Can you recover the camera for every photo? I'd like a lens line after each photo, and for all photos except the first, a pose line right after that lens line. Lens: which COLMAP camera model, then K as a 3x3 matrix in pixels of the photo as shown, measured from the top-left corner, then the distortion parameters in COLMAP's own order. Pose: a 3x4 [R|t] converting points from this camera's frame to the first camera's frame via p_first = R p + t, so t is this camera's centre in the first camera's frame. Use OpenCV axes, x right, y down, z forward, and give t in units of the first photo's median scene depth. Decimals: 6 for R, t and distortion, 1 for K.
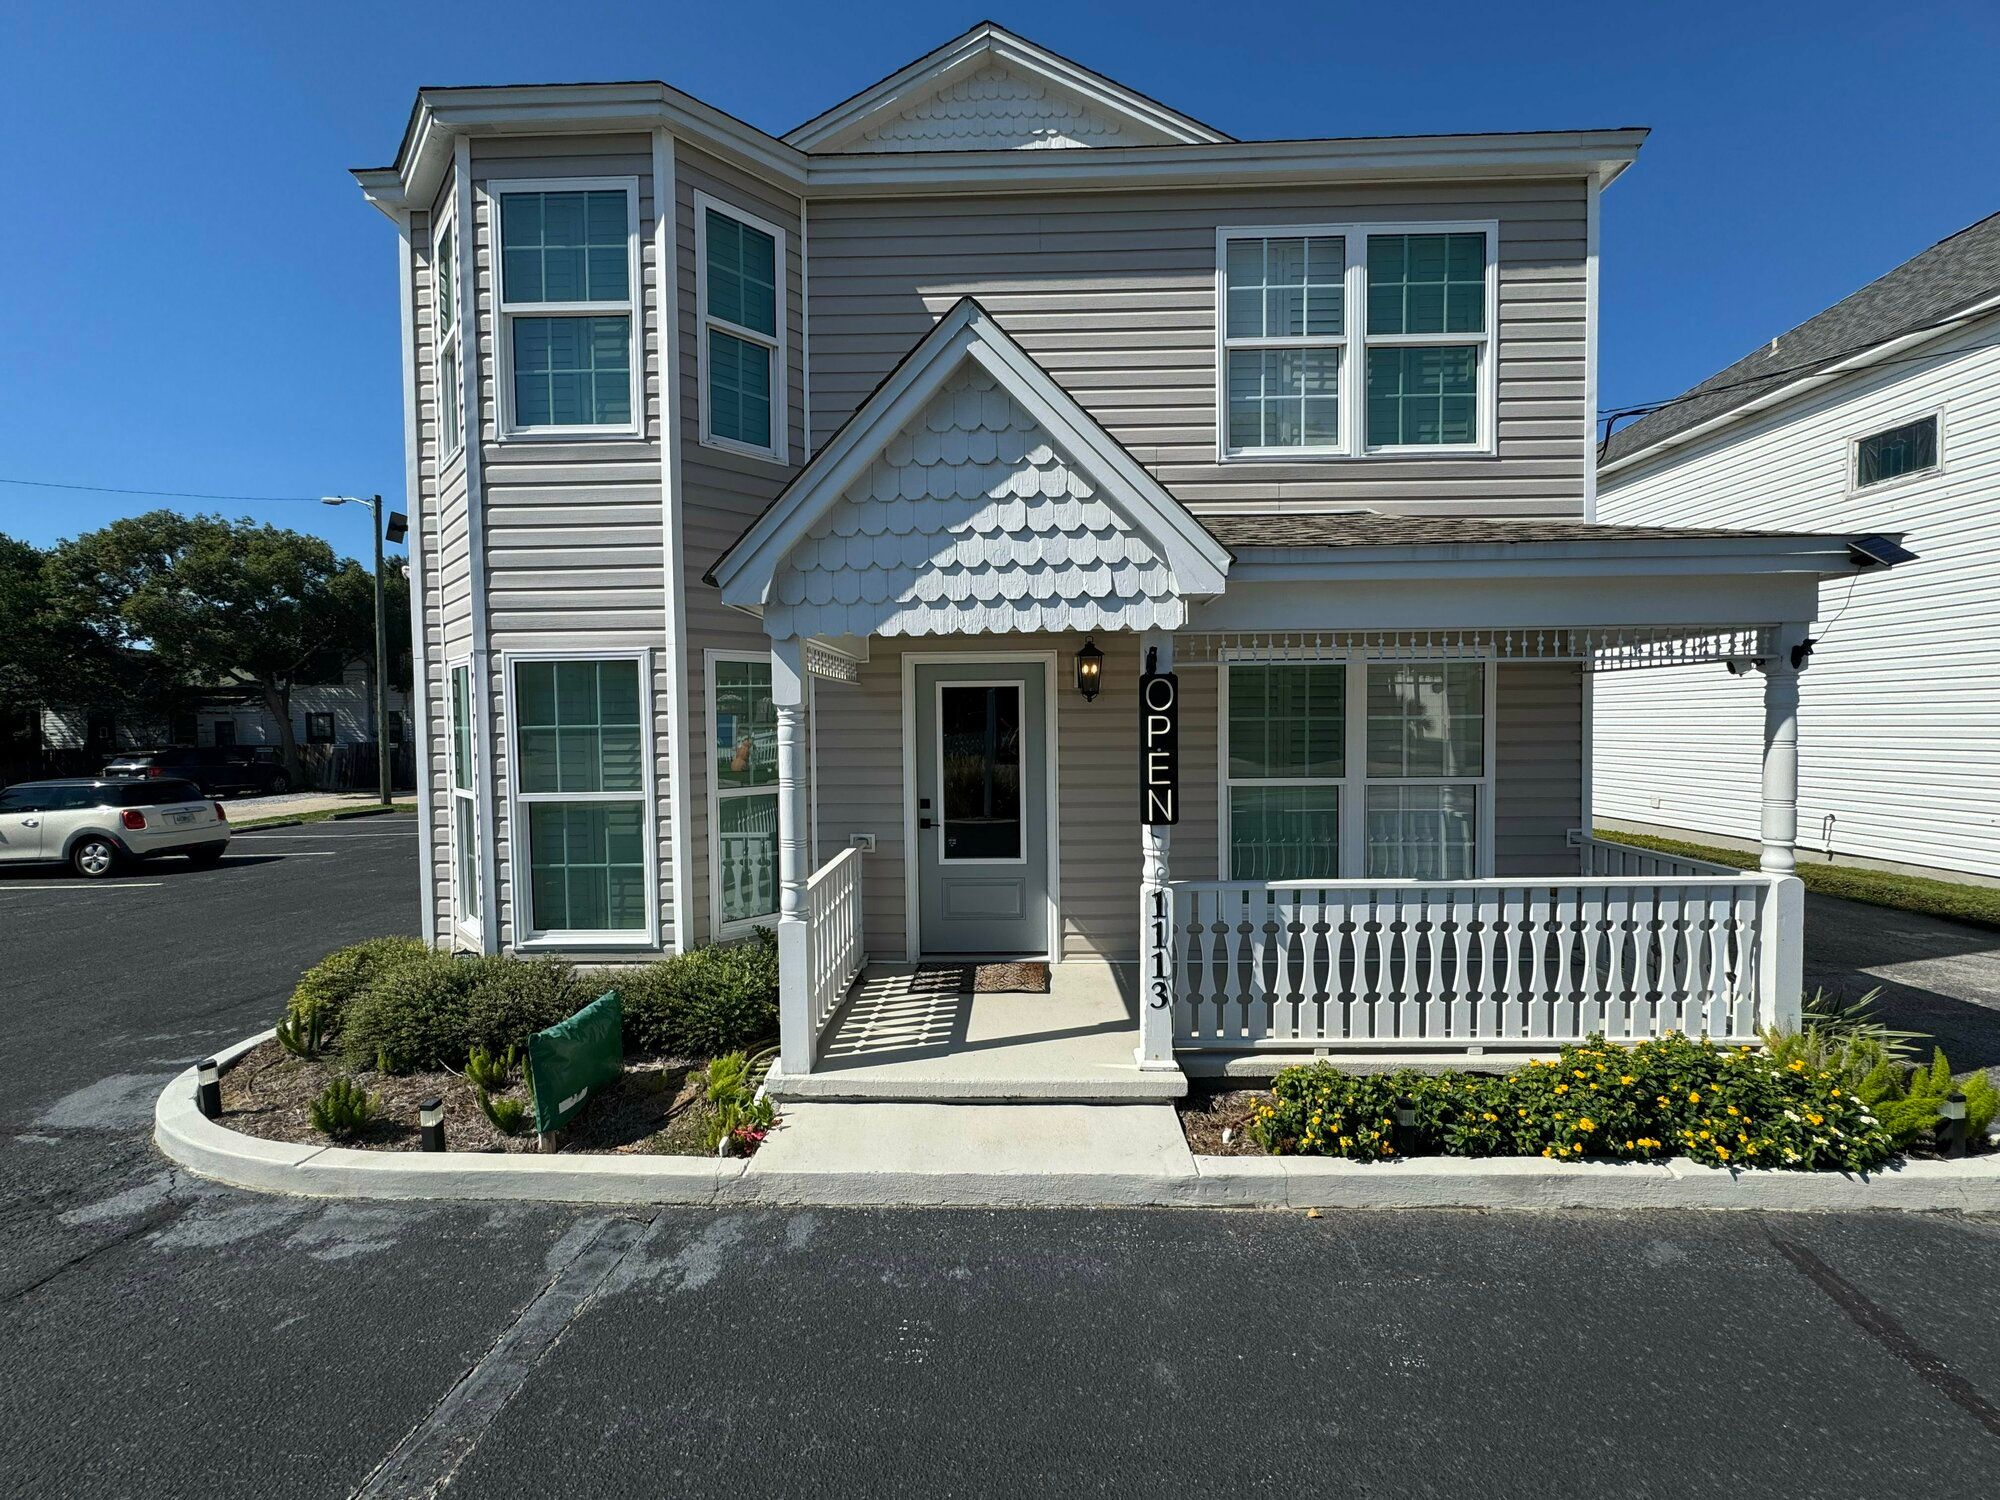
lens RADIAL K [[795.8, 0, 997.9], [0, 795.8, 749.9], [0, 0, 1]] dist [-0.005635, 0.001217]
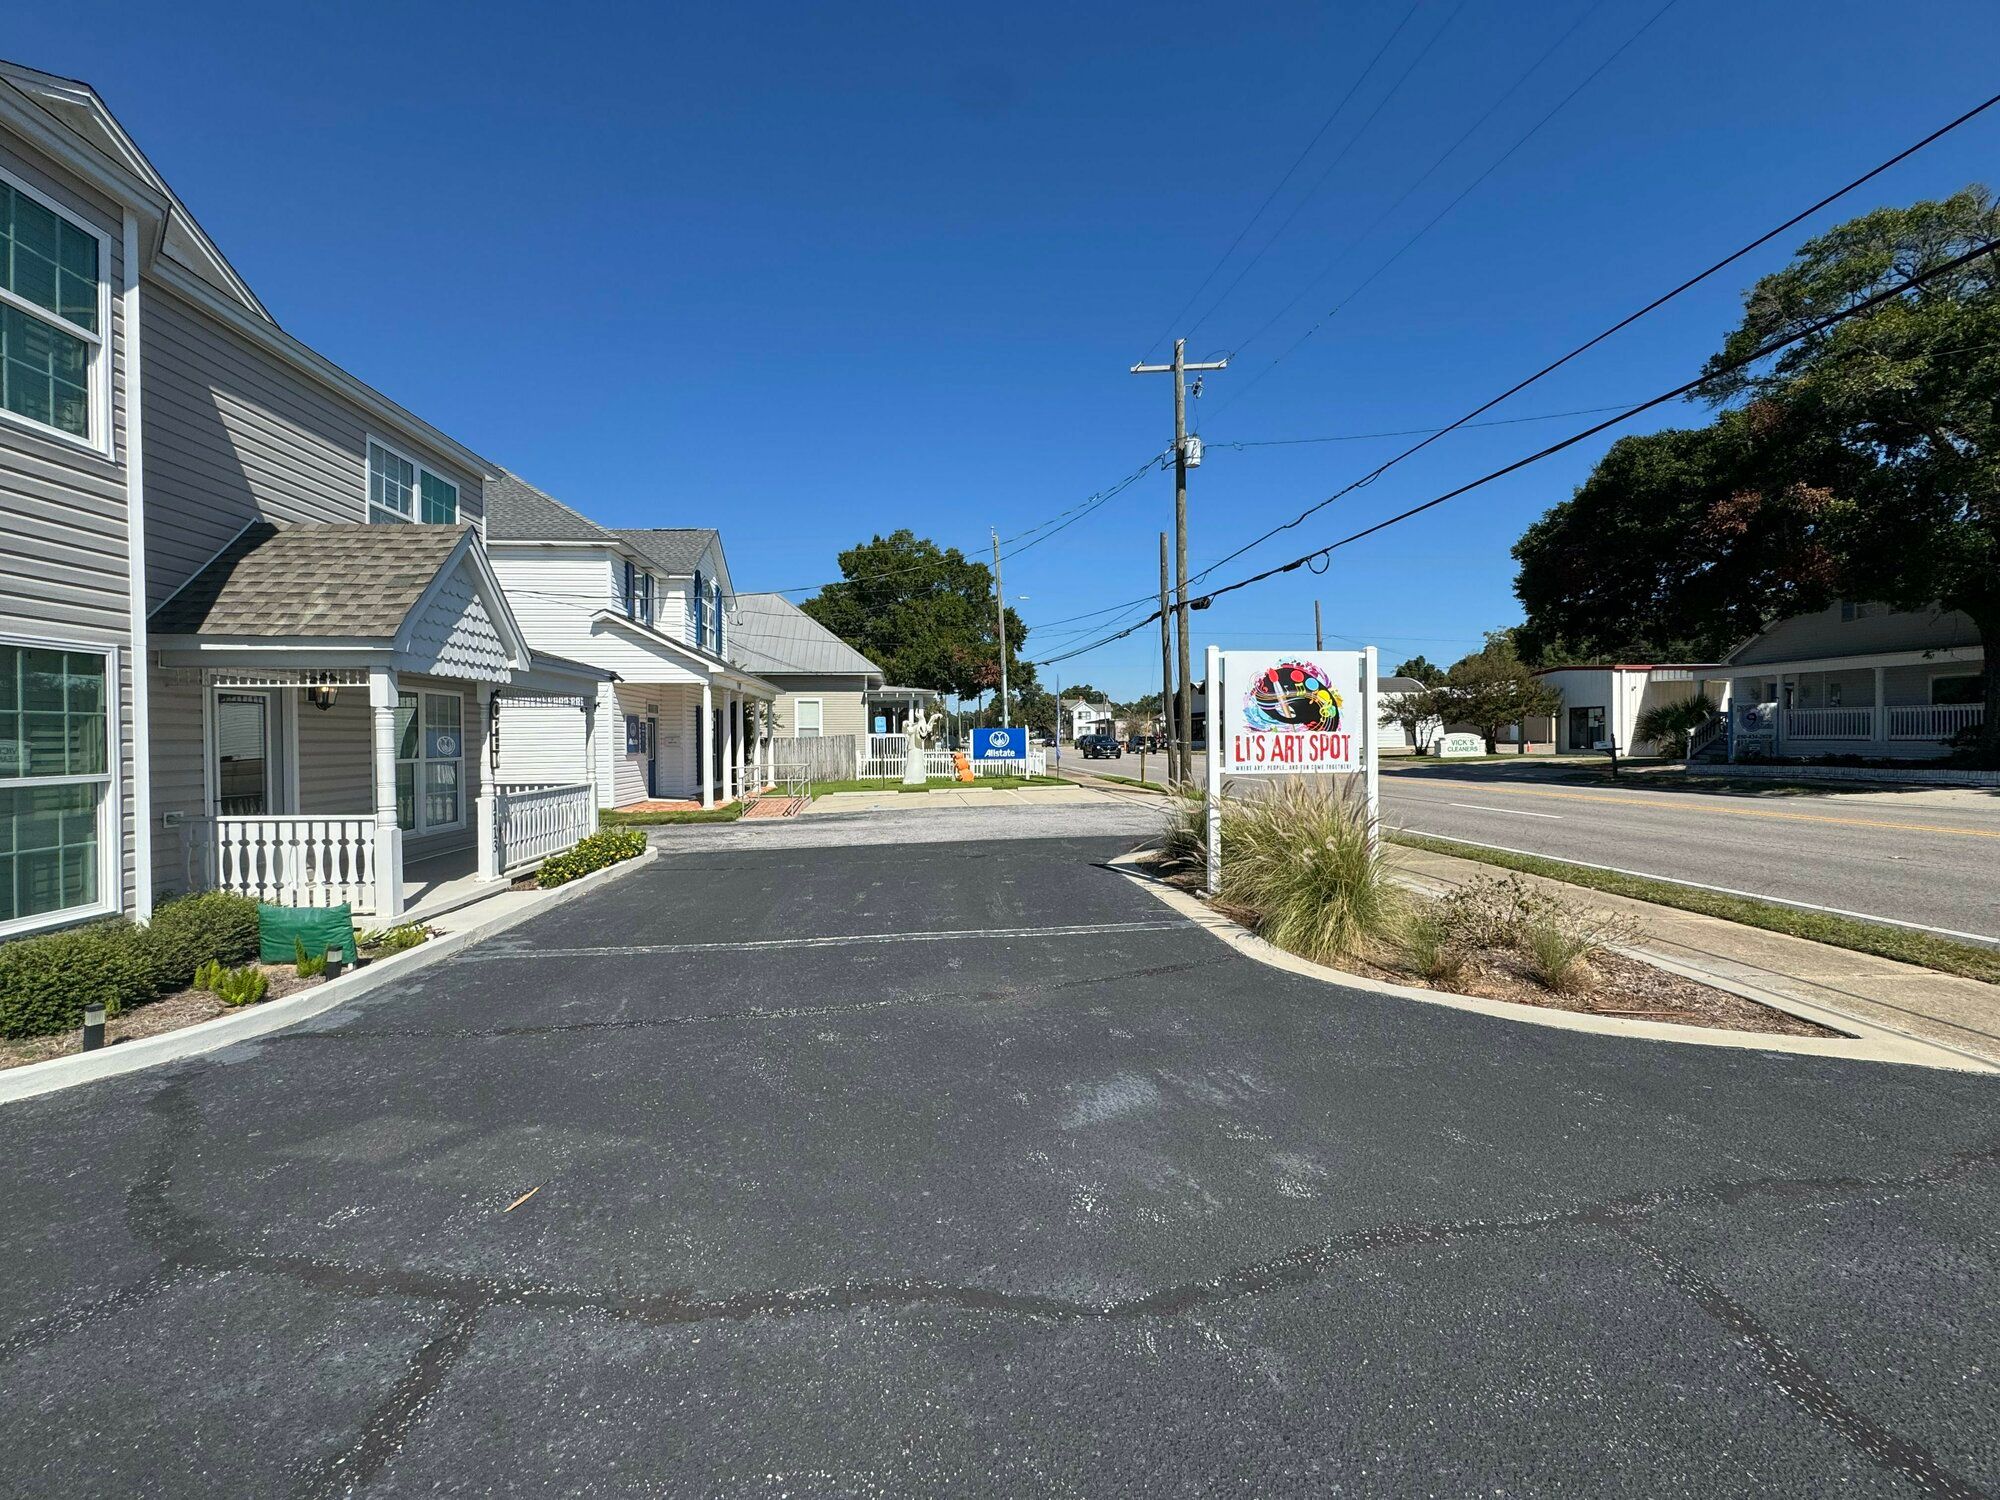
lens RADIAL K [[795.8, 0, 997.5], [0, 795.8, 742.6], [0, 0, 1]] dist [-0.005635, 0.001217]
pose [[-0.130532, 0.005723, 0.991428, -1.676374], [0.045314, 0.998973, 0.000200, 0.064559], [-0.990408, 0.044952, -0.130657, -0.084823]]
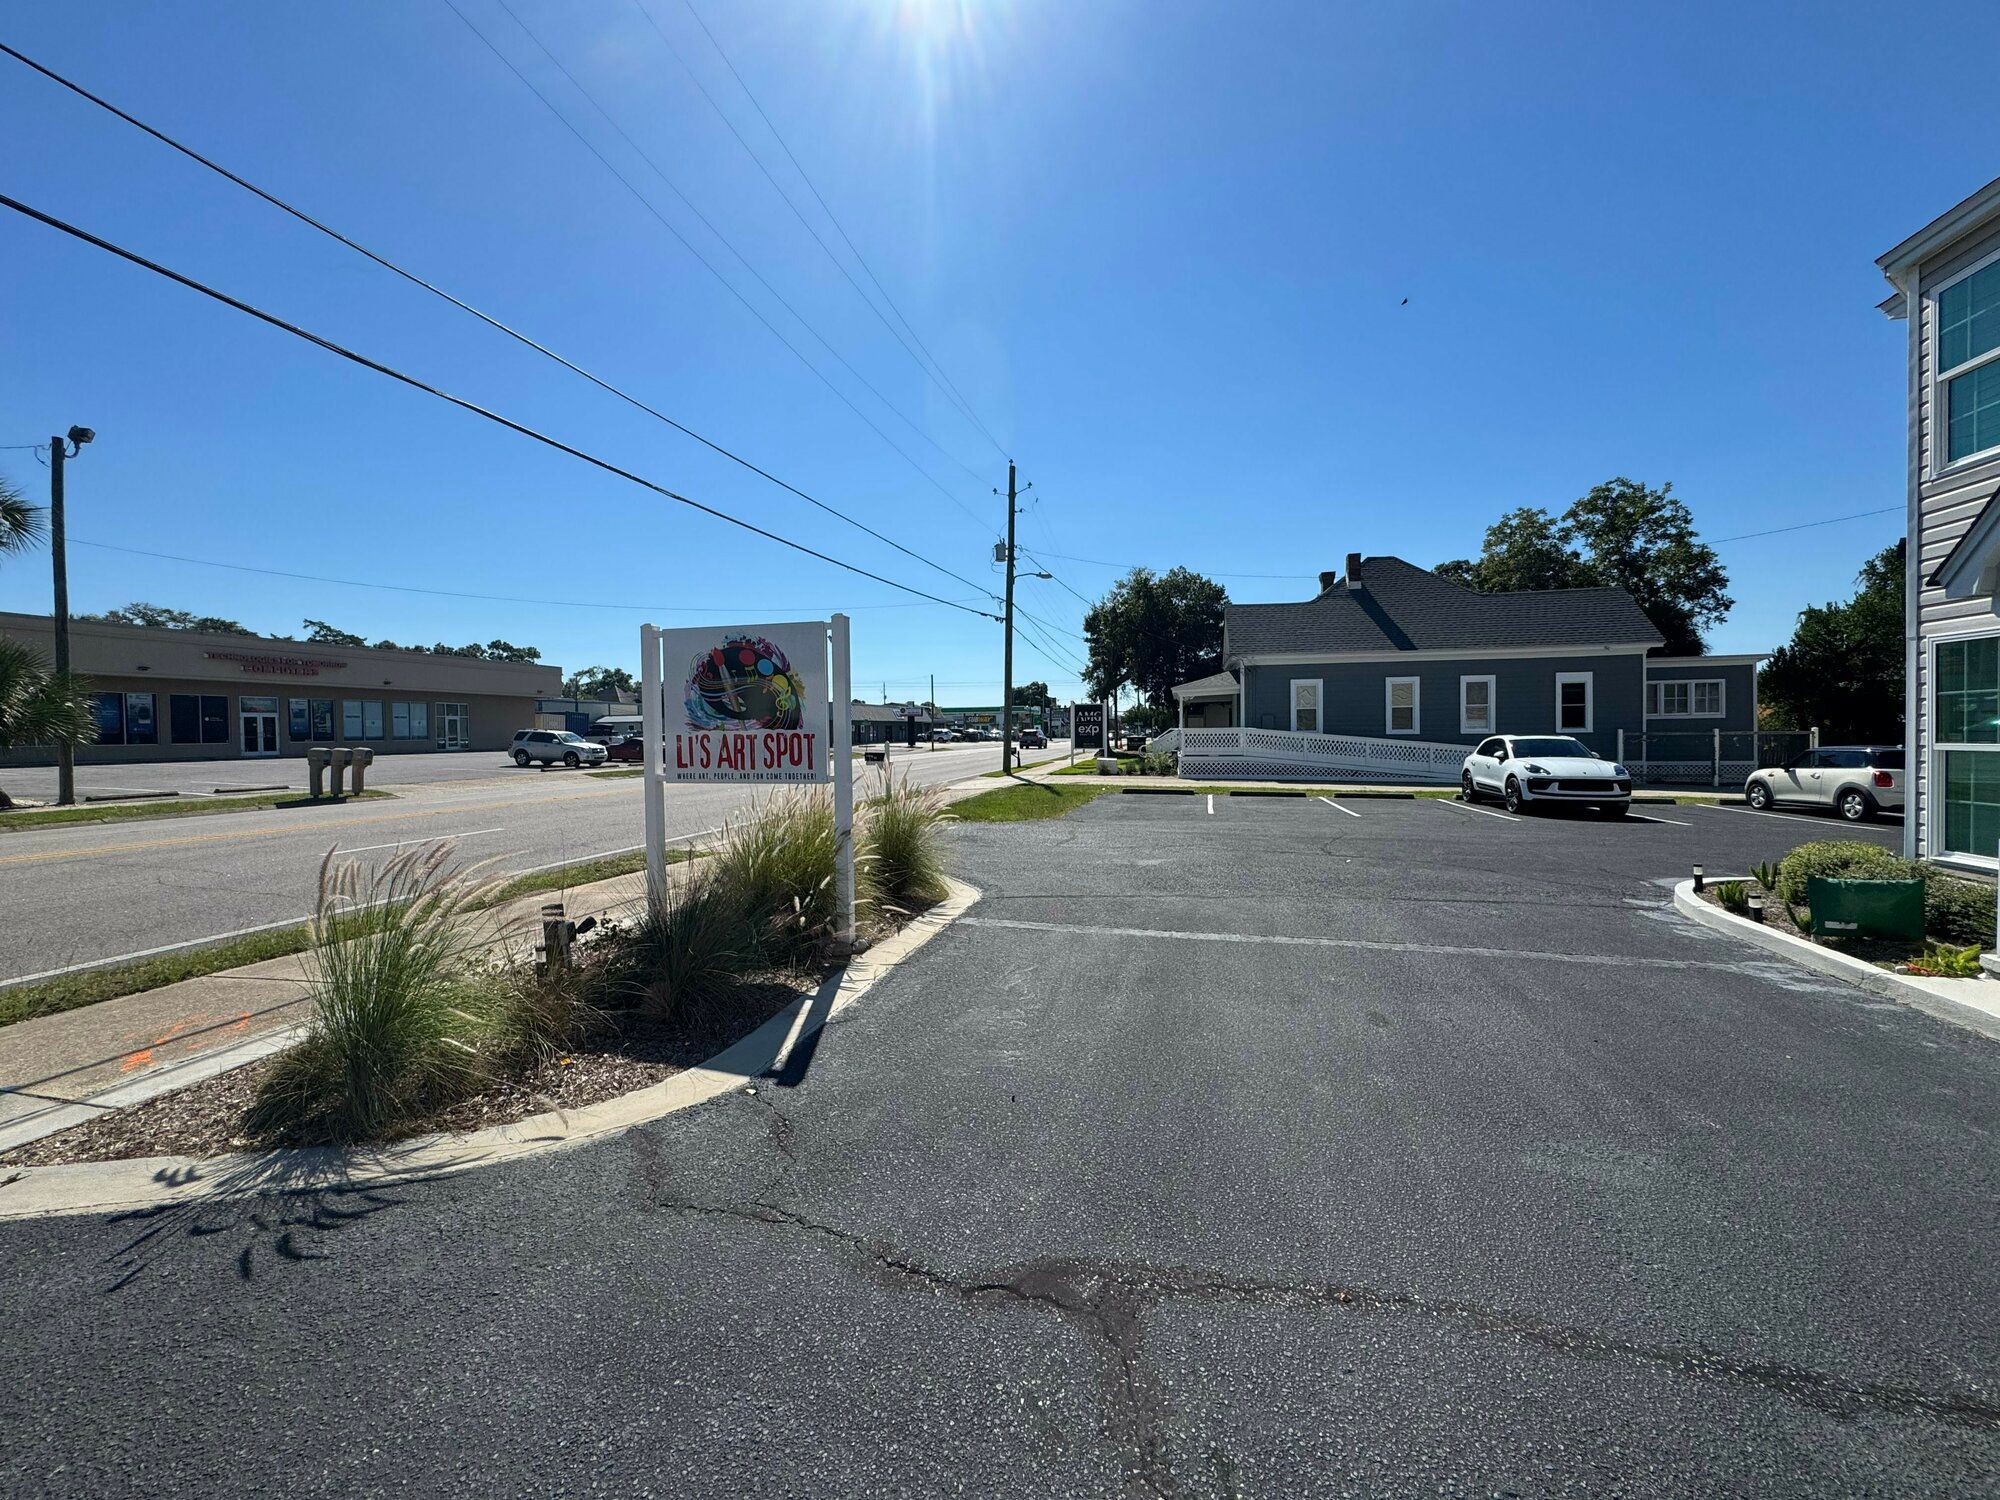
lens RADIAL K [[795.8, 0, 1001.6], [0, 795.8, 747.9], [0, 0, 1]] dist [-0.005635, 0.001217]
pose [[-0.211389, 0.033235, -0.976837, 0.994267], [-0.019466, 0.999080, 0.038205, 0.041700], [0.977208, 0.027091, -0.210547, -0.234646]]
